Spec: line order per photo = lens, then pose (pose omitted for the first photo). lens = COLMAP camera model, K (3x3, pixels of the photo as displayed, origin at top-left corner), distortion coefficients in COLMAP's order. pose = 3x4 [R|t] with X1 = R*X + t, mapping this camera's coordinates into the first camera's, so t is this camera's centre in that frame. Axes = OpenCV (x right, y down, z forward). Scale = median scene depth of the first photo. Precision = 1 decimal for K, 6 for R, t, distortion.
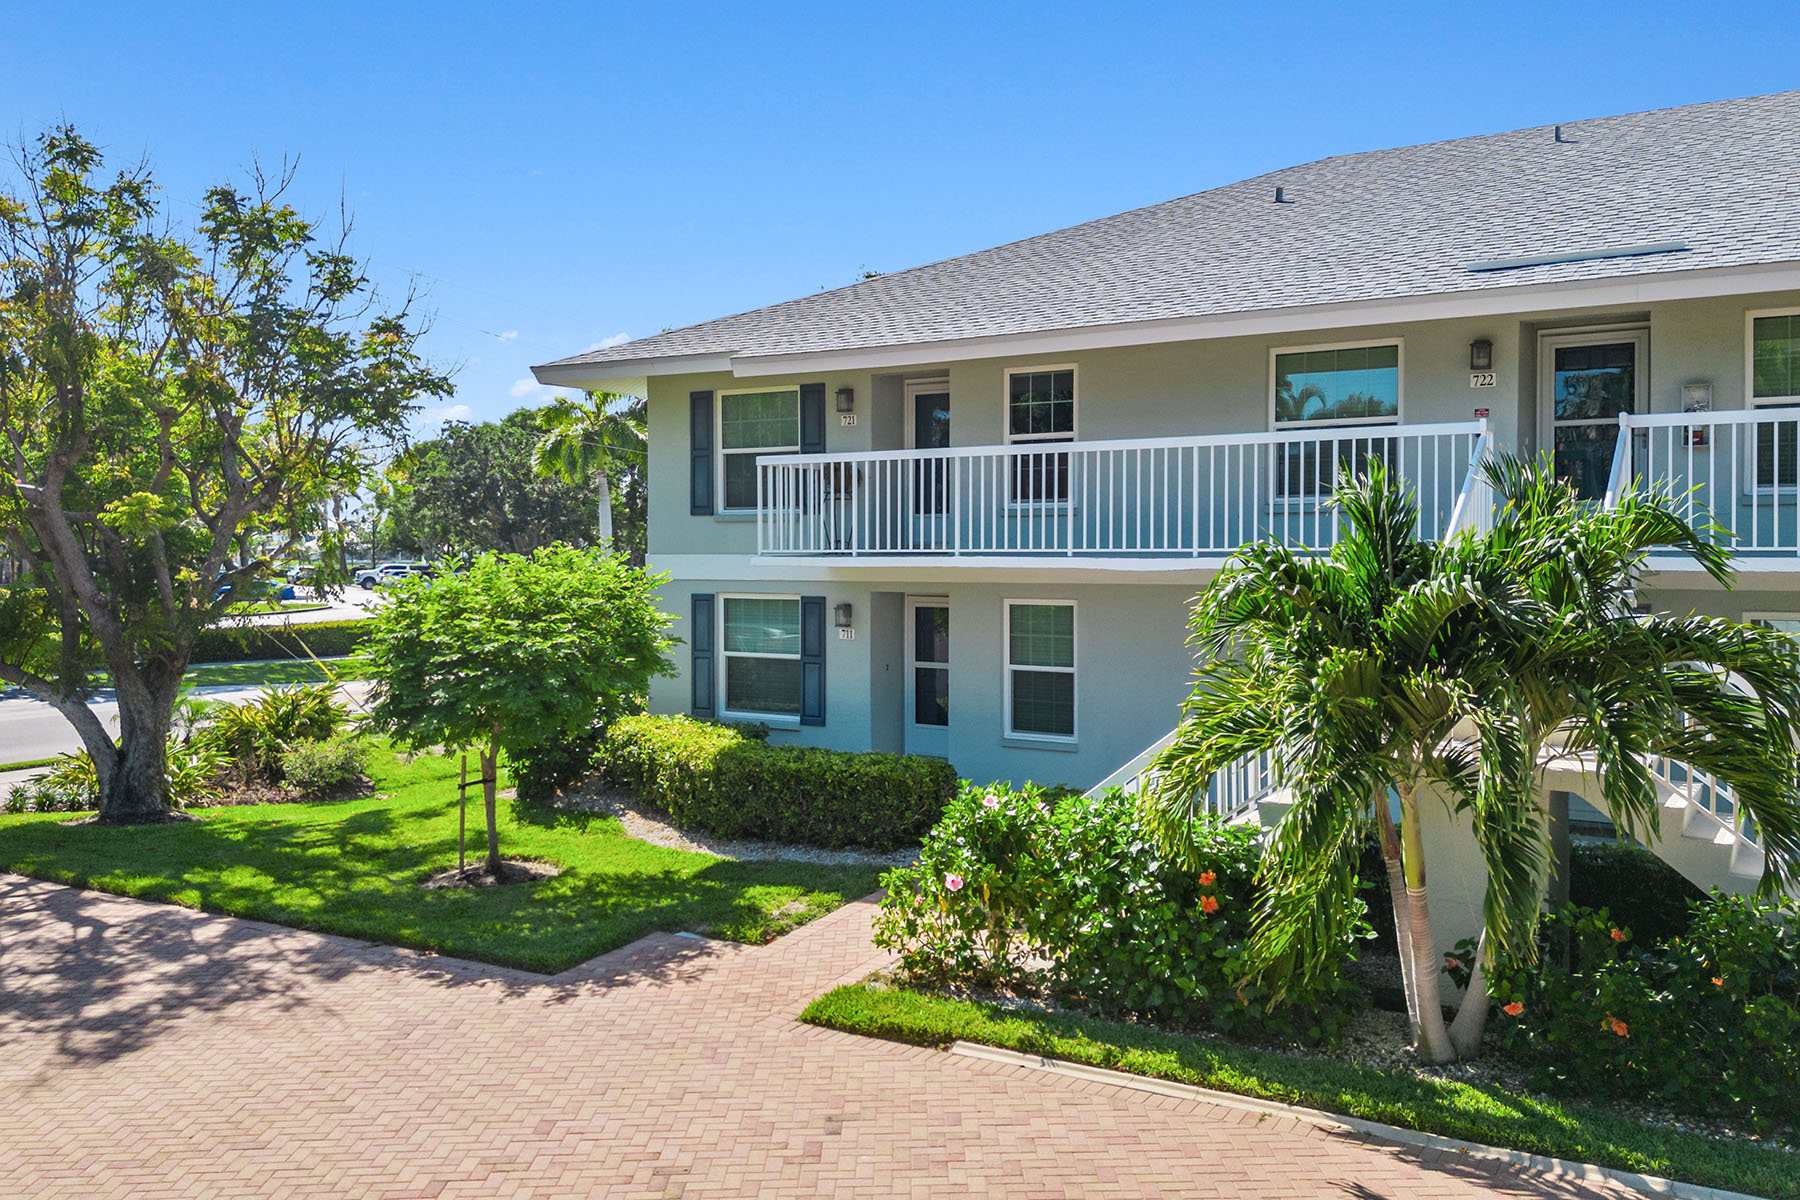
lens RADIAL K [[1226.4, 0, 908.7], [0, 1226.4, 614.6], [0, 0, 1]] dist [0.001543, -0.001055]
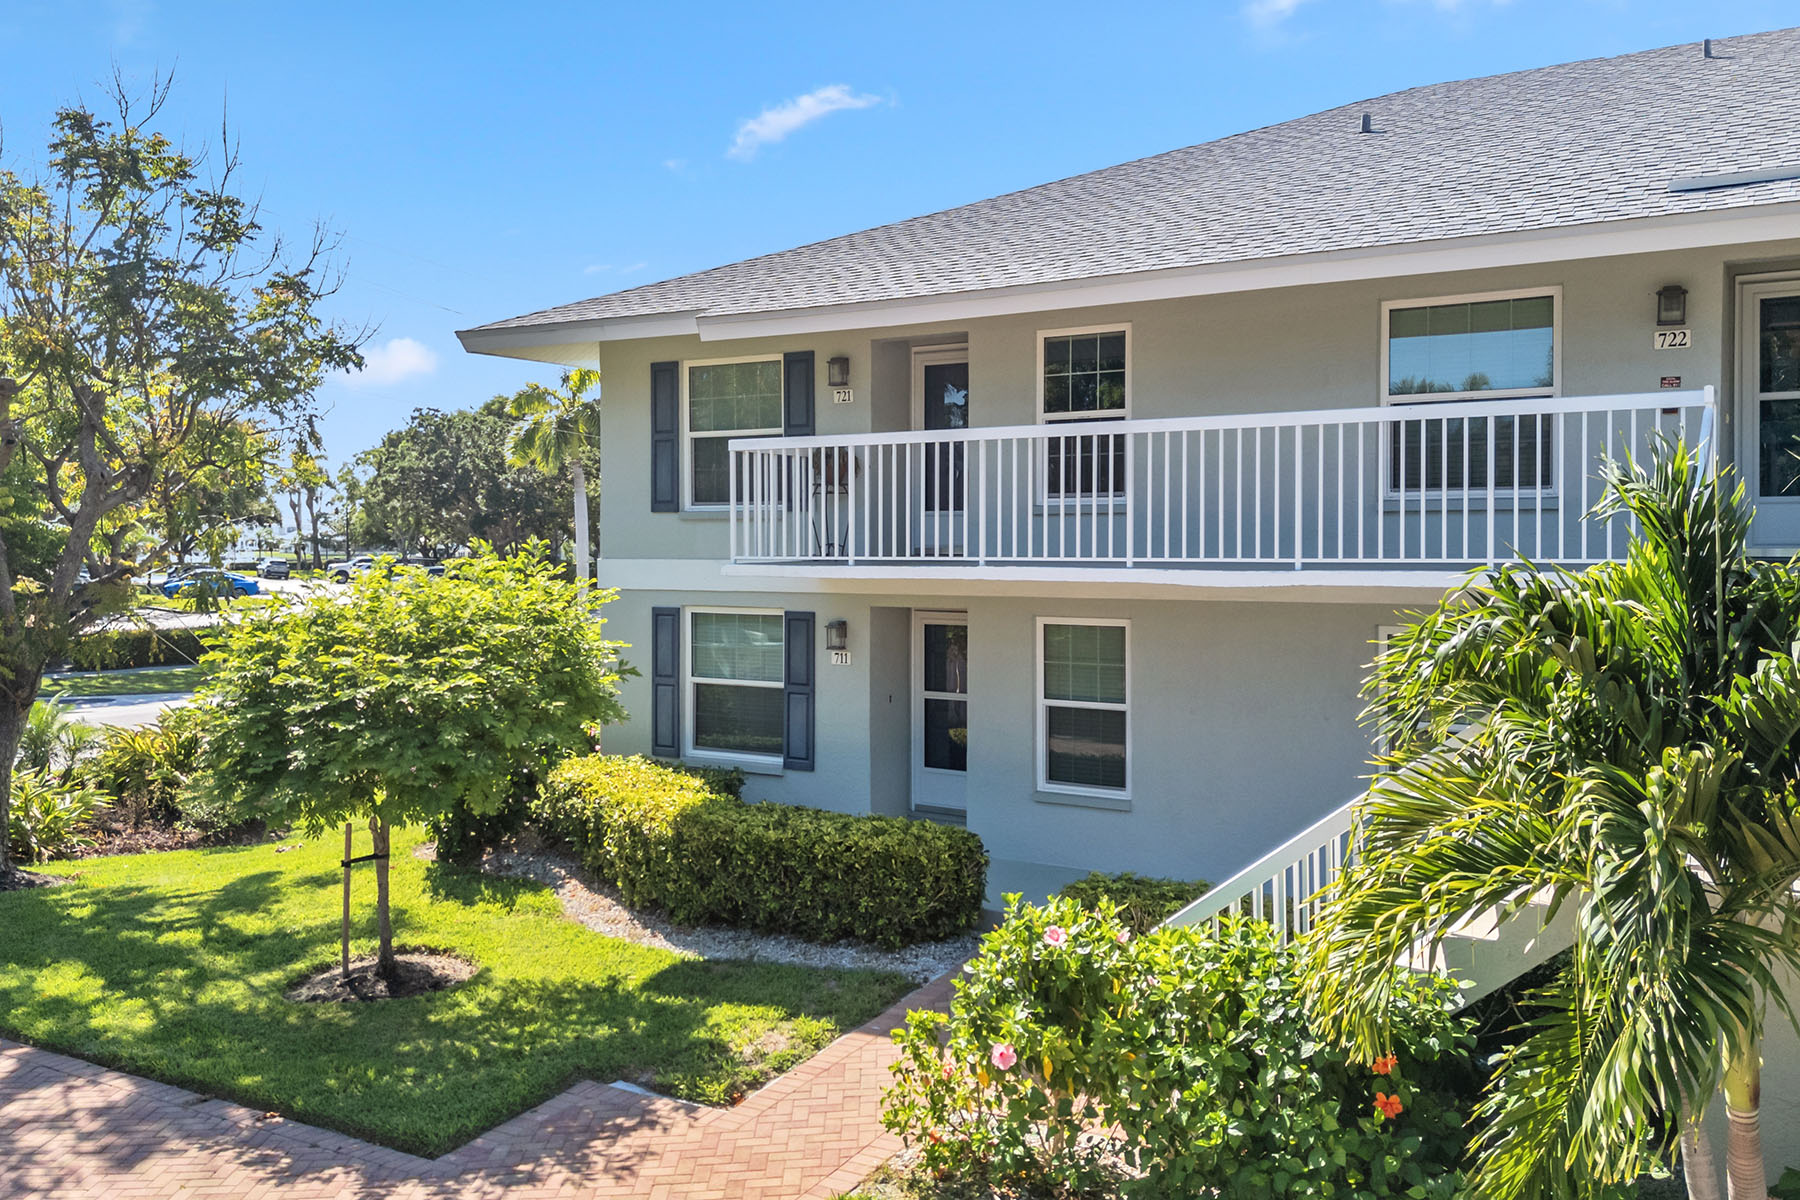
lens RADIAL K [[1266.5, 0, 900.0], [0, 1266.5, 600.0], [0, 0, 1]] dist [-0.001978, 0.000851]
pose [[1.000000, 0.000559, -0.000586, -0.012256], [-0.000563, 0.999974, -0.007202, -0.019314], [0.000582, 0.007202, 0.999974, 0.182387]]
